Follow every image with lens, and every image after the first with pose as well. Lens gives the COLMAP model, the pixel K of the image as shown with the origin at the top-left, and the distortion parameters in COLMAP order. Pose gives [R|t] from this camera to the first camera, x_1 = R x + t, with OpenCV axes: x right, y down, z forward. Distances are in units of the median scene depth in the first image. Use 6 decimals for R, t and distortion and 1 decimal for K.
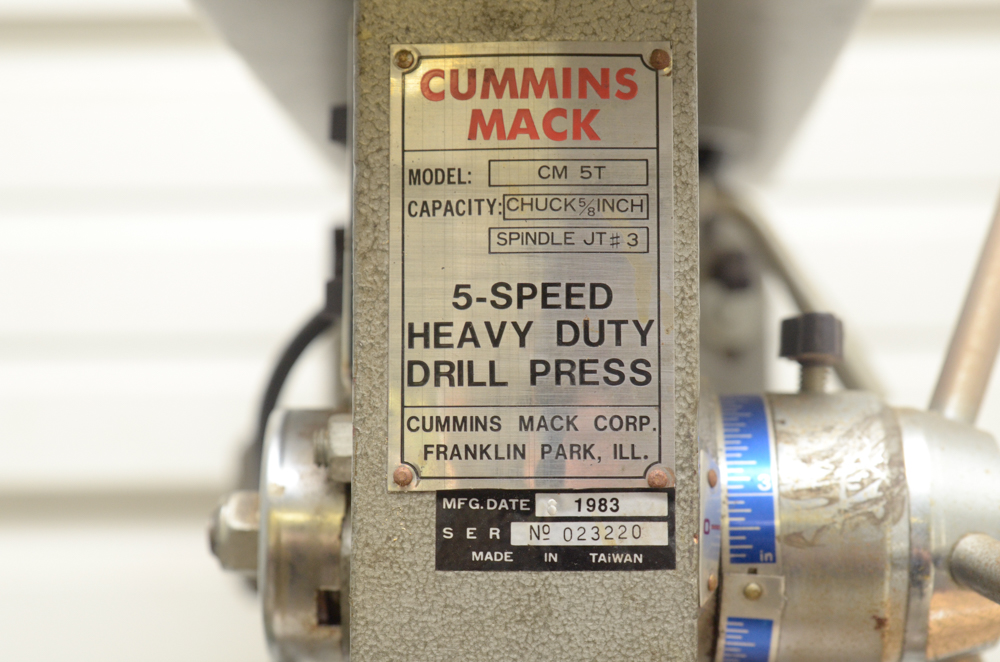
lens RADIAL K [[2630.5, 0, 500.0], [0, 2630.5, 331.0], [0, 0, 1]] dist [0.111563, -0.228658]
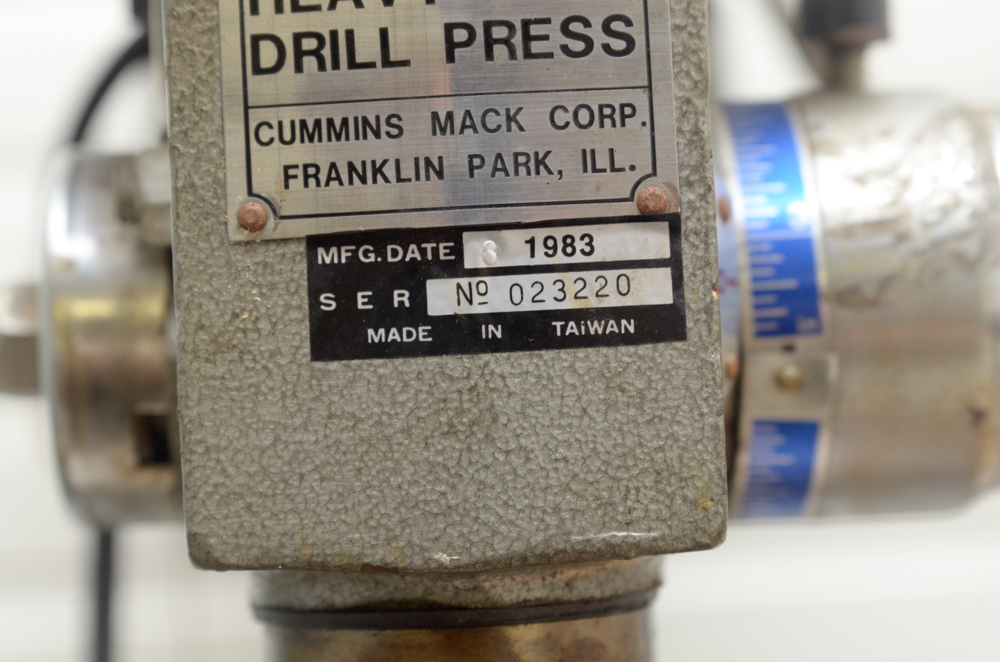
lens RADIAL K [[2750.1, 0, 500.0], [0, 2750.1, 331.0], [0, 0, 1]] dist [0.015487, -0.092672]
pose [[0.997370, -0.049397, 0.053033, -0.013873], [0.047086, 0.997922, 0.043977, 0.056532], [-0.055095, -0.041364, 0.997624, 0.334867]]
